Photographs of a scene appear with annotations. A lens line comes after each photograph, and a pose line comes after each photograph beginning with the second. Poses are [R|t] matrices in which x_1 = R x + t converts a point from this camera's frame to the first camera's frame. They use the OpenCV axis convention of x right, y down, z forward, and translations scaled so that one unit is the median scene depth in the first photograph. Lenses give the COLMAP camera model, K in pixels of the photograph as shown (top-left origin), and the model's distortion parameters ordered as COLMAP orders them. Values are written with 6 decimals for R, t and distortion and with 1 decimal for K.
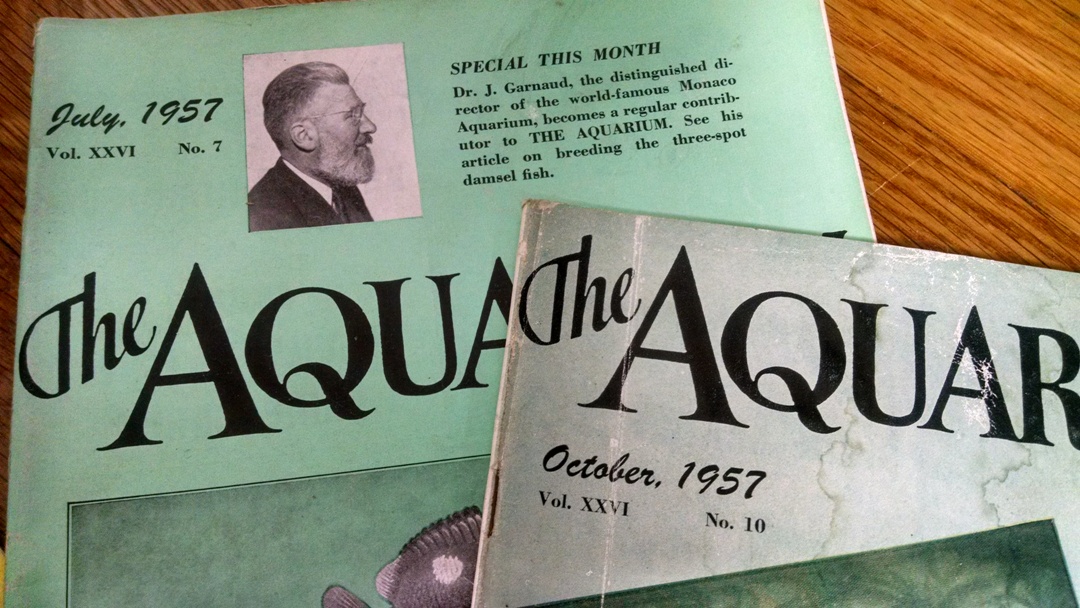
lens RADIAL K [[848.2, 0, 540.0], [0, 848.2, 304.0], [0, 0, 1]] dist [0.016344, -0.066968]
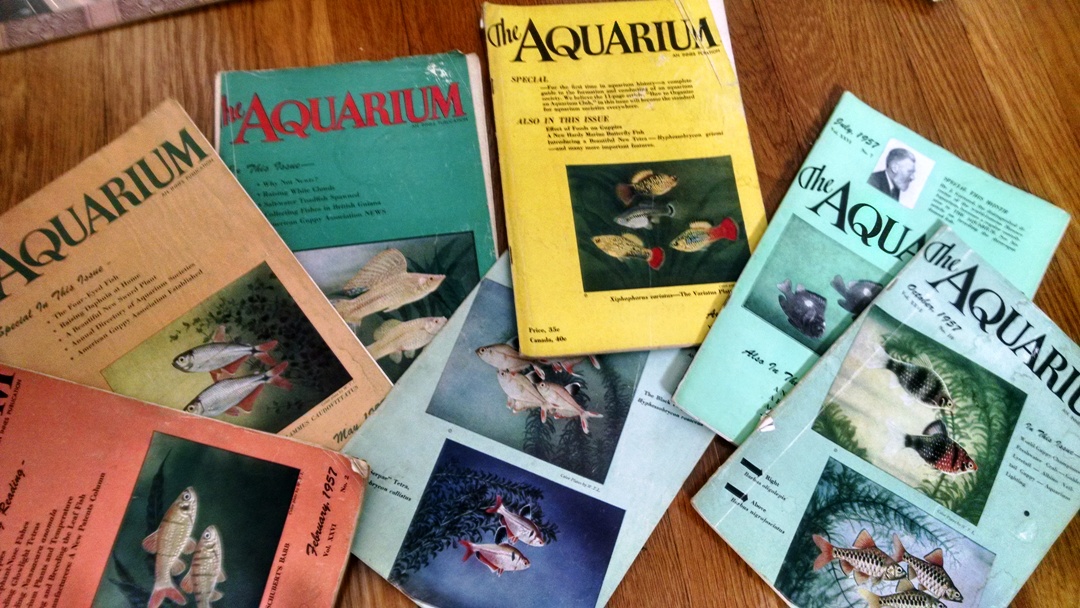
lens RADIAL K [[848.2, 0, 540.0], [0, 848.2, 304.0], [0, 0, 1]] dist [0.016344, -0.066968]
pose [[0.778781, 0.602490, -0.174660, -0.479195], [-0.610861, 0.791705, 0.007257, 1.056675], [0.142652, 0.101041, 0.984602, -2.415427]]
